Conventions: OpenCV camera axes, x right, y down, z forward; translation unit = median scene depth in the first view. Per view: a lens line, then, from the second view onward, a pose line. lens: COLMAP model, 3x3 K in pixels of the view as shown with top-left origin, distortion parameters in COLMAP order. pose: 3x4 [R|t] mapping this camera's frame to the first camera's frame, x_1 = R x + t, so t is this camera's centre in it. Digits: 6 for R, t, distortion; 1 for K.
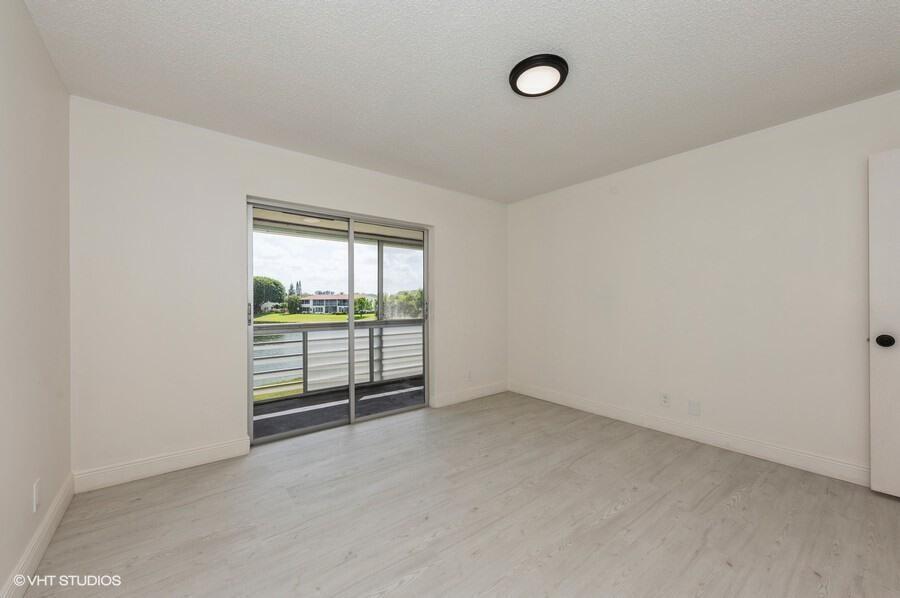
lens RADIAL K [[349.1, 0, 444.7], [0, 349.1, 302.0], [0, 0, 1]] dist [0.016881, 0.000004]
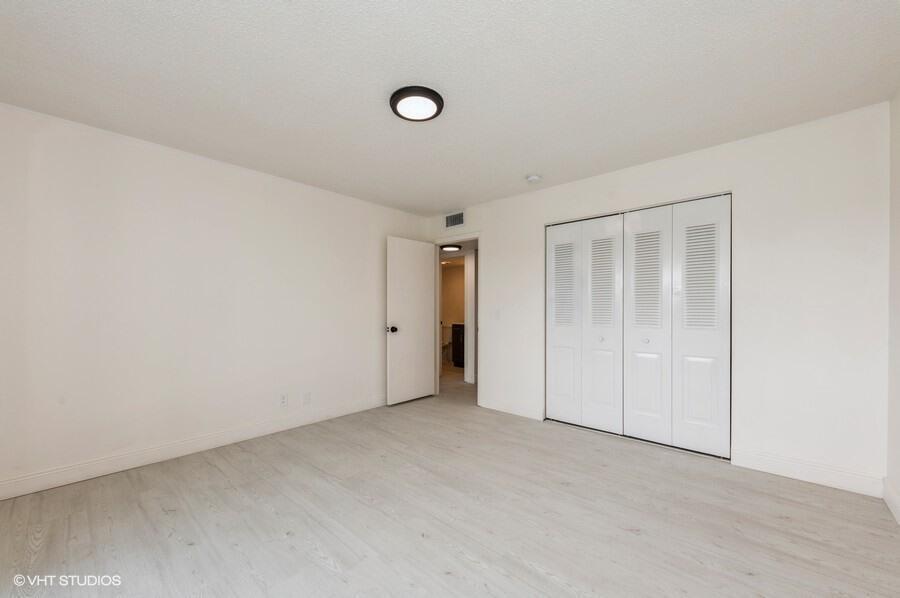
lens RADIAL K [[349.1, 0, 444.7], [0, 349.1, 302.0], [0, 0, 1]] dist [0.016881, 0.000004]
pose [[-0.153105, 0.020675, 0.987994, -0.692680], [-0.002530, 0.999770, -0.021314, -0.002958], [-0.988207, -0.005763, -0.153018, 0.893687]]
